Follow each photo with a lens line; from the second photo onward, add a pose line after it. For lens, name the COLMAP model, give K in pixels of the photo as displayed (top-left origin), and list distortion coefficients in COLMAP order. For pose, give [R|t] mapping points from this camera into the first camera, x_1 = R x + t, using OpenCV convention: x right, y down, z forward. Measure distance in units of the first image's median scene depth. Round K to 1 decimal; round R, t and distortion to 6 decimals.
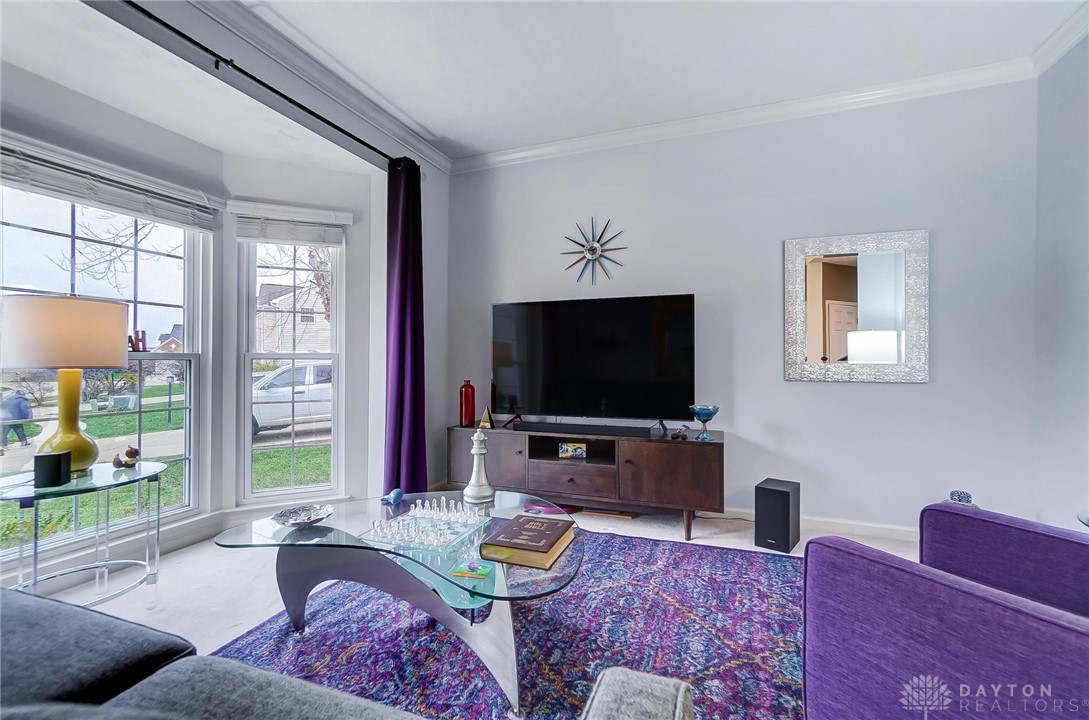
lens RADIAL K [[468.0, 0, 540.8], [0, 468.0, 363.7], [0, 0, 1]] dist [0.000301, 0.000526]
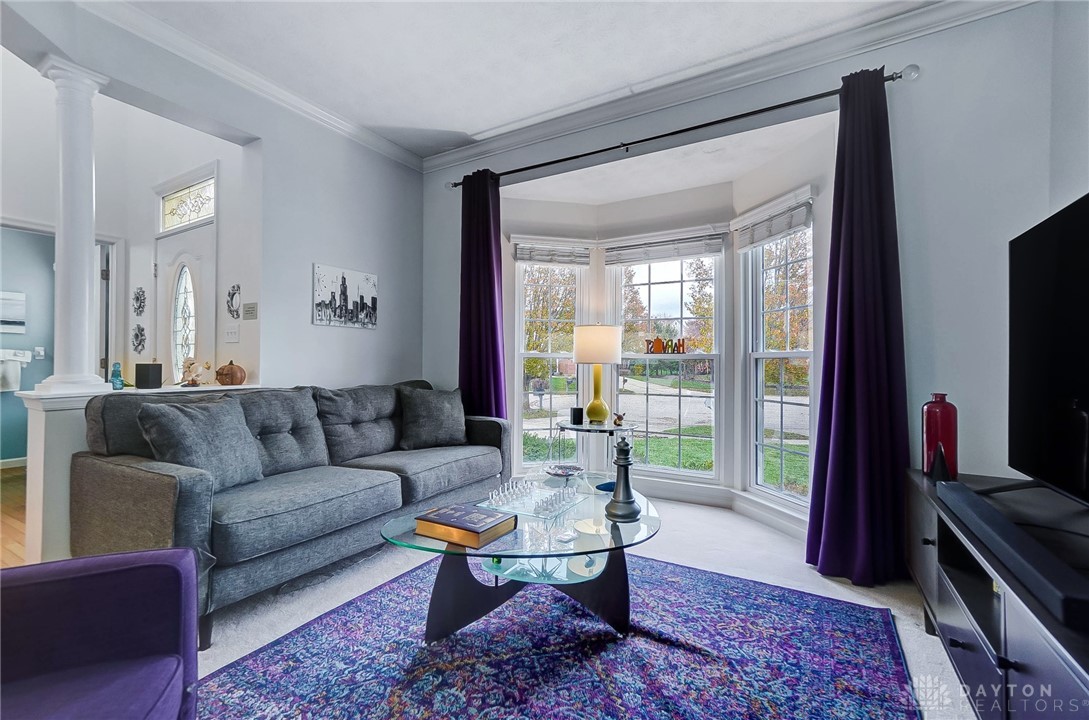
lens RADIAL K [[468.0, 0, 537.7], [0, 468.0, 356.3], [0, 0, 1]] dist [0.000301, 0.000526]
pose [[-0.160632, -0.012640, -0.986933, 0.579446], [-0.005074, 0.999915, -0.011981, 0.001499], [0.987001, 0.003083, -0.160682, 0.758199]]
